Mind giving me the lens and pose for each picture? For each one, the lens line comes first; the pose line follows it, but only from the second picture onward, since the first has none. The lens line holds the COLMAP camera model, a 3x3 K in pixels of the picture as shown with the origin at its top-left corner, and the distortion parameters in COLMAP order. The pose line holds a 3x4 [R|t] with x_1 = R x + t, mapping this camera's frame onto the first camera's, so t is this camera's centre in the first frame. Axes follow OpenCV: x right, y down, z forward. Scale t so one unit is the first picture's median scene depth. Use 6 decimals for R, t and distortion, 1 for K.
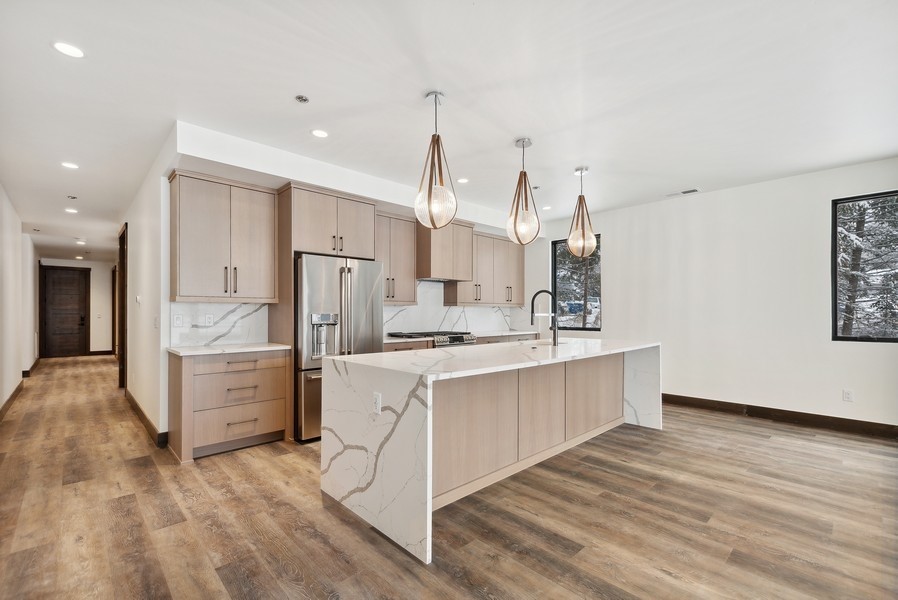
lens RADIAL K [[396.1, 0, 450.7], [0, 396.1, 310.6], [0, 0, 1]] dist [0.005026, -0.001582]
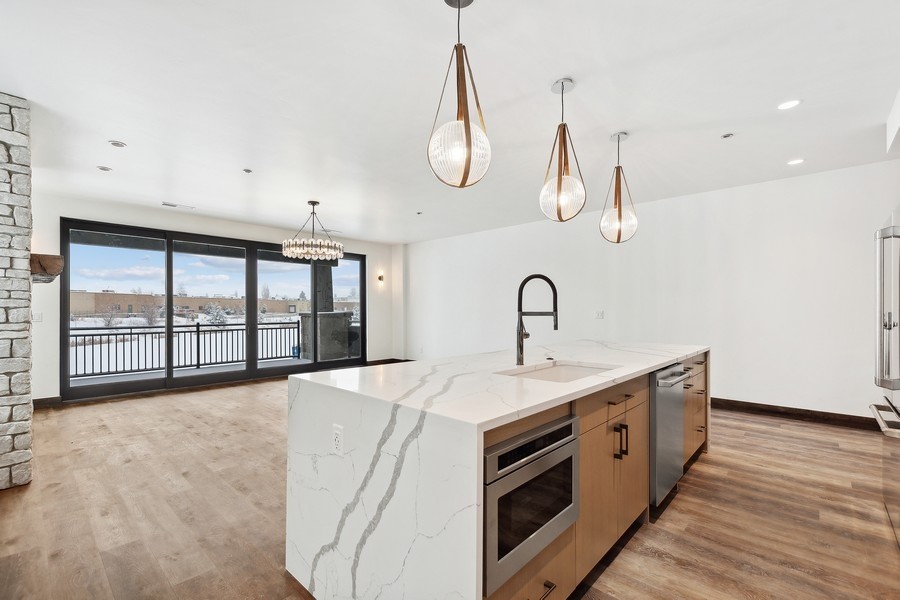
lens RADIAL K [[396.3, 0, 453.3], [0, 396.3, 313.4], [0, 0, 1]] dist [0.005542, -0.003322]
pose [[-0.997799, 0.001916, -0.066278, 0.466296], [0.001716, 0.999994, 0.003073, 0.009101], [0.066283, 0.002953, -0.997796, 1.832698]]
